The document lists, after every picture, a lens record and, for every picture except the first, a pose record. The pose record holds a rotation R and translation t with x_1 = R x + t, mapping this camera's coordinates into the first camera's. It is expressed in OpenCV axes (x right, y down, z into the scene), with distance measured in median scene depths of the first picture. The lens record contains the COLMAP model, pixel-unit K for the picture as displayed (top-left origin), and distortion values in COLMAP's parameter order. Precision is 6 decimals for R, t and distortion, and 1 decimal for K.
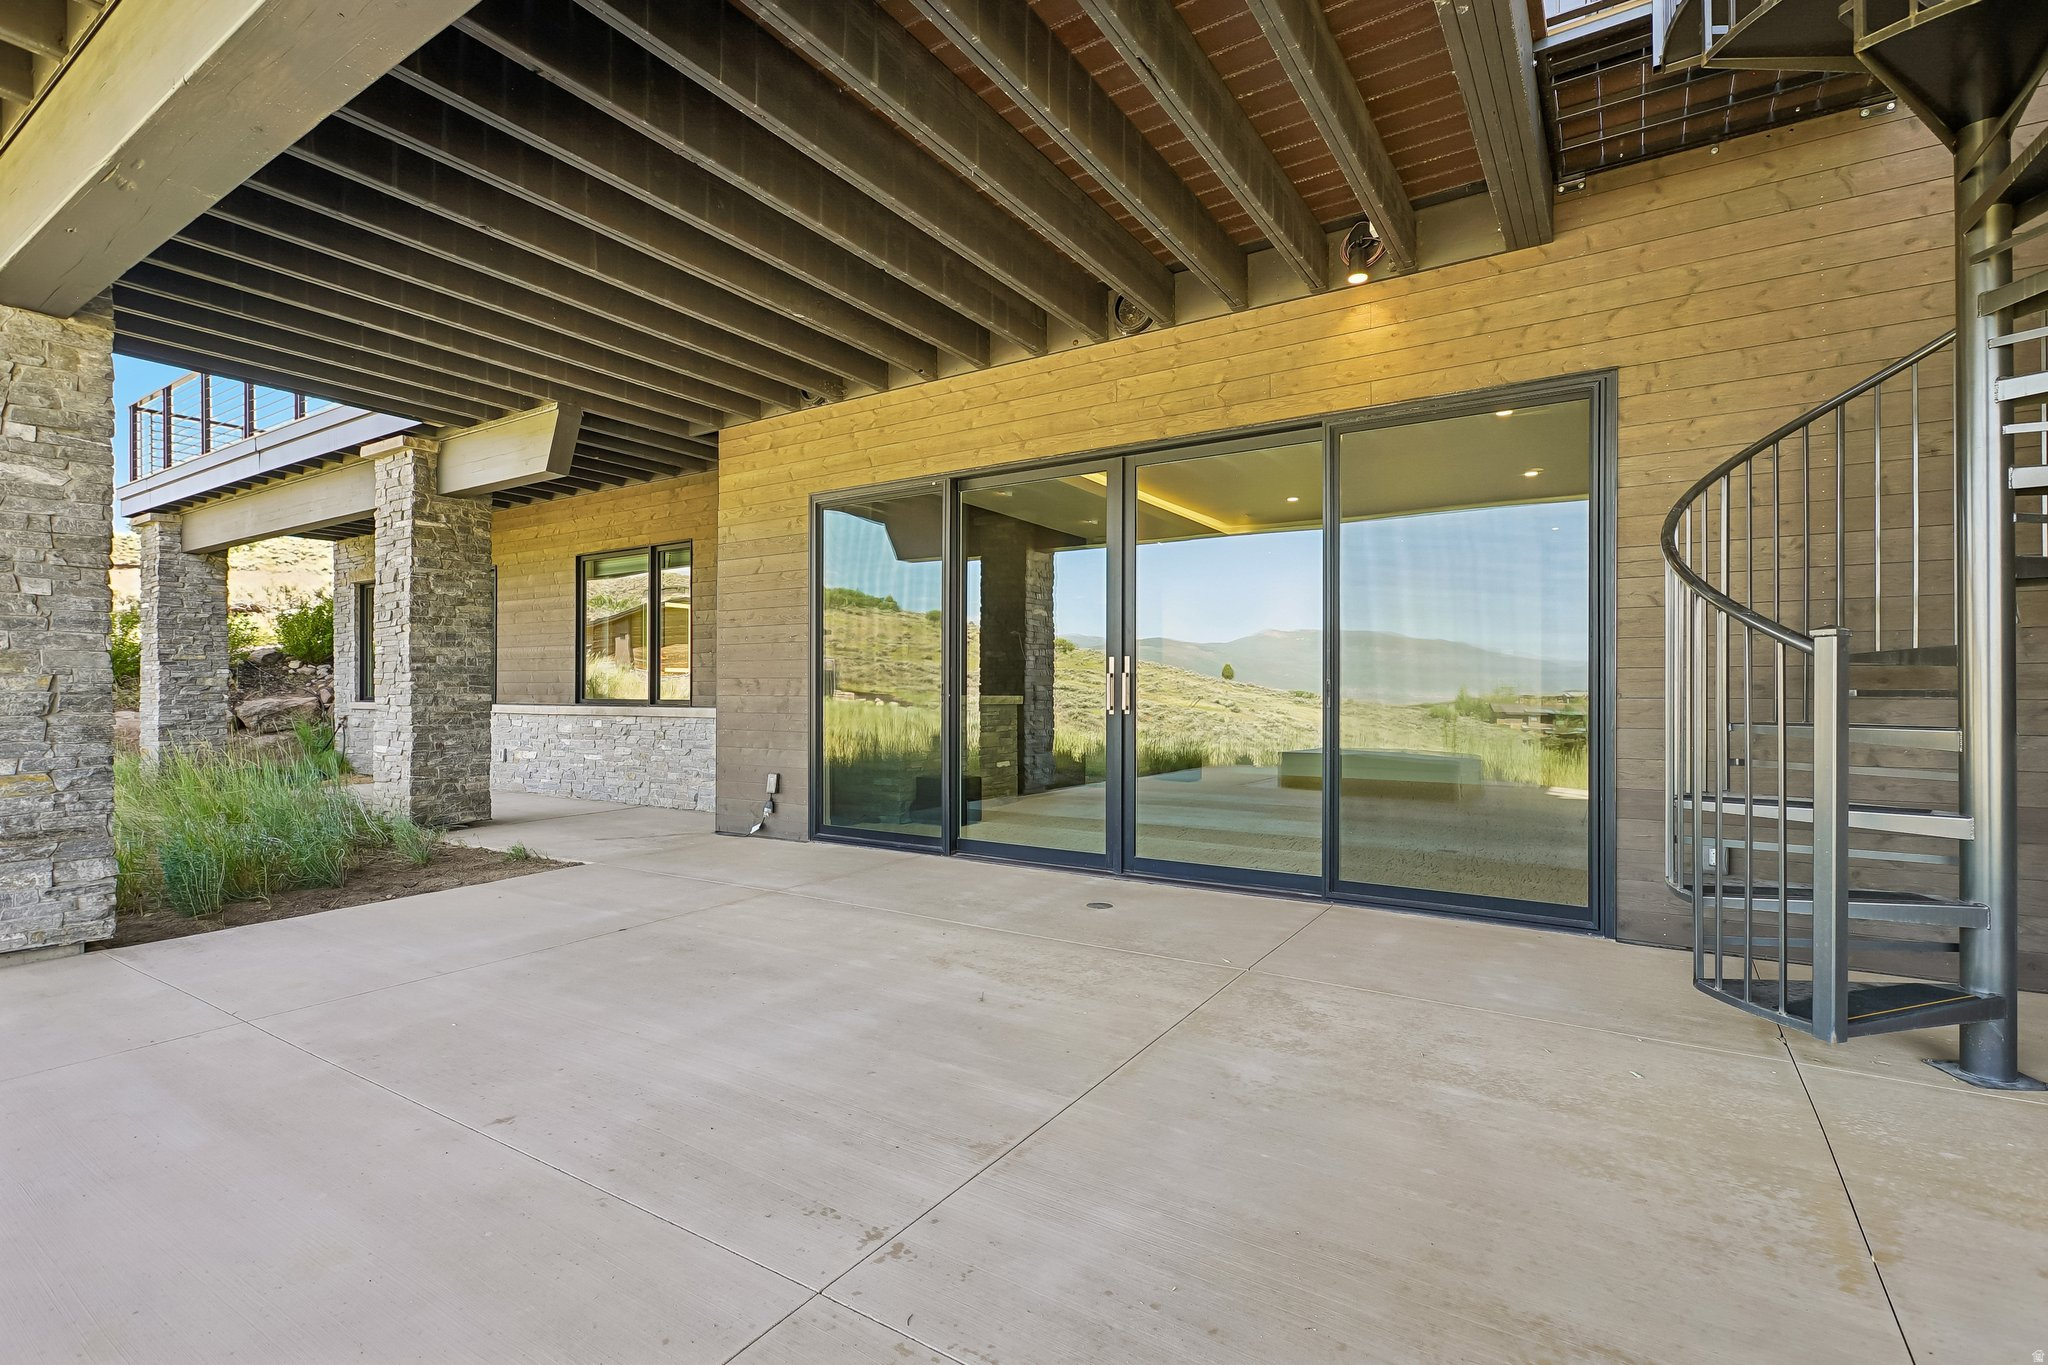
lens RADIAL K [[937.7, 0, 1021.9], [0, 937.7, 690.6], [0, 0, 1]] dist [-0.004249, -0.000098]
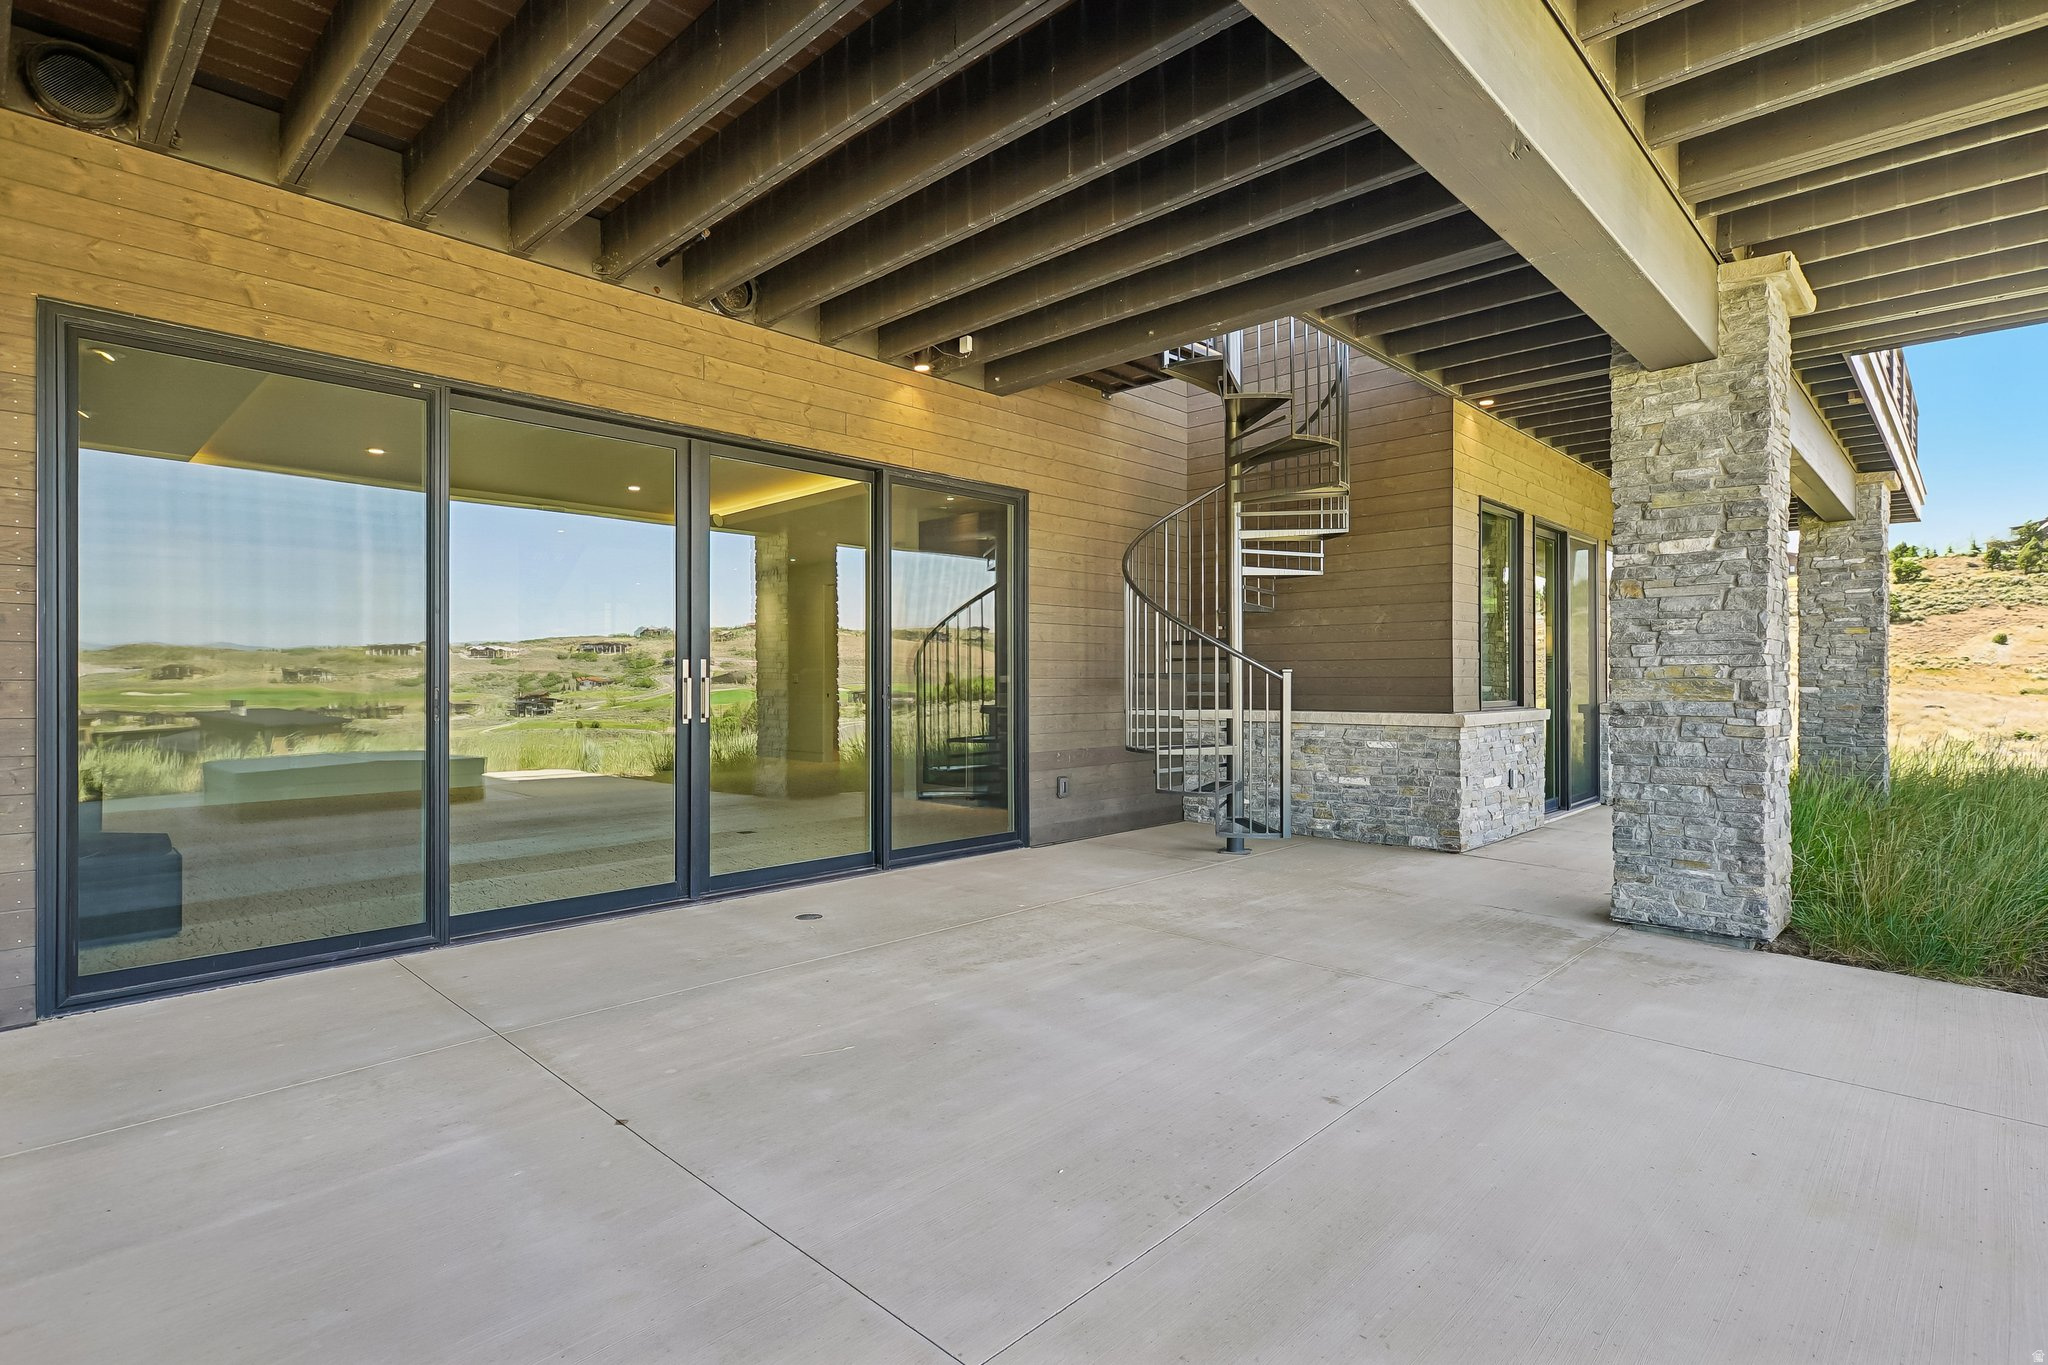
lens RADIAL K [[1012.7, 0, 1032.2], [0, 1012.7, 681.1], [0, 0, 1]] dist [-0.003006, 0.000561]
pose [[0.185938, -0.003272, 0.982556, -0.936822], [-0.000161, 0.999994, 0.003361, -0.022136], [-0.982561, -0.000784, 0.185937, 0.586719]]
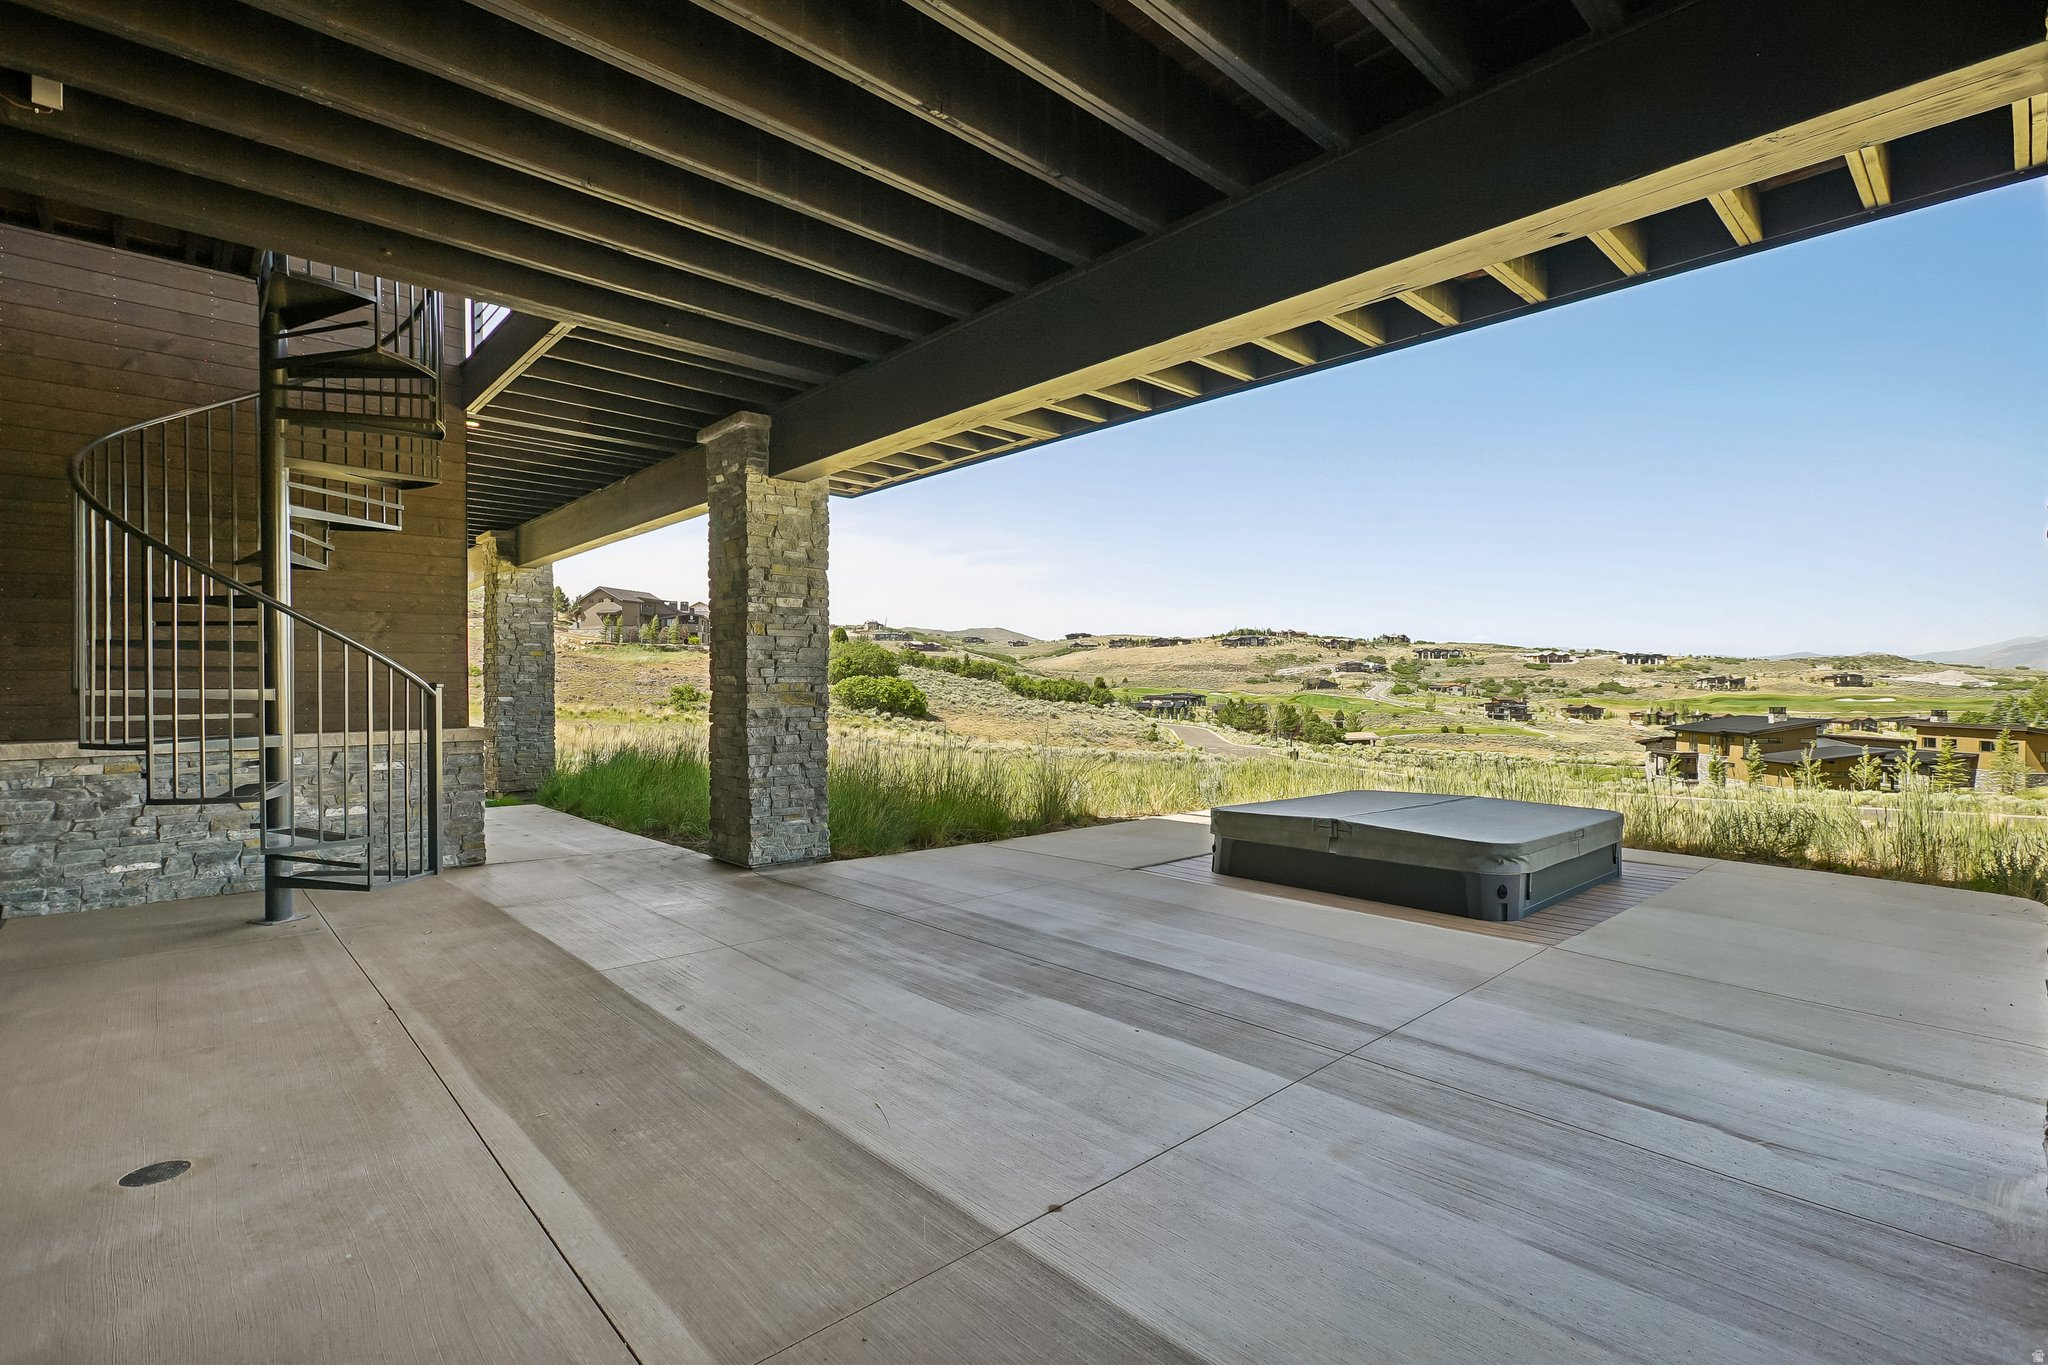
lens RADIAL K [[945.6, 0, 1040.5], [0, 945.6, 682.8], [0, 0, 1]] dist [-0.002703, 0.001180]
pose [[-0.971602, 0.001909, 0.236615, -0.514350], [0.001275, 0.999995, -0.002835, -0.030593], [-0.236619, -0.002453, -0.971599, 1.404735]]
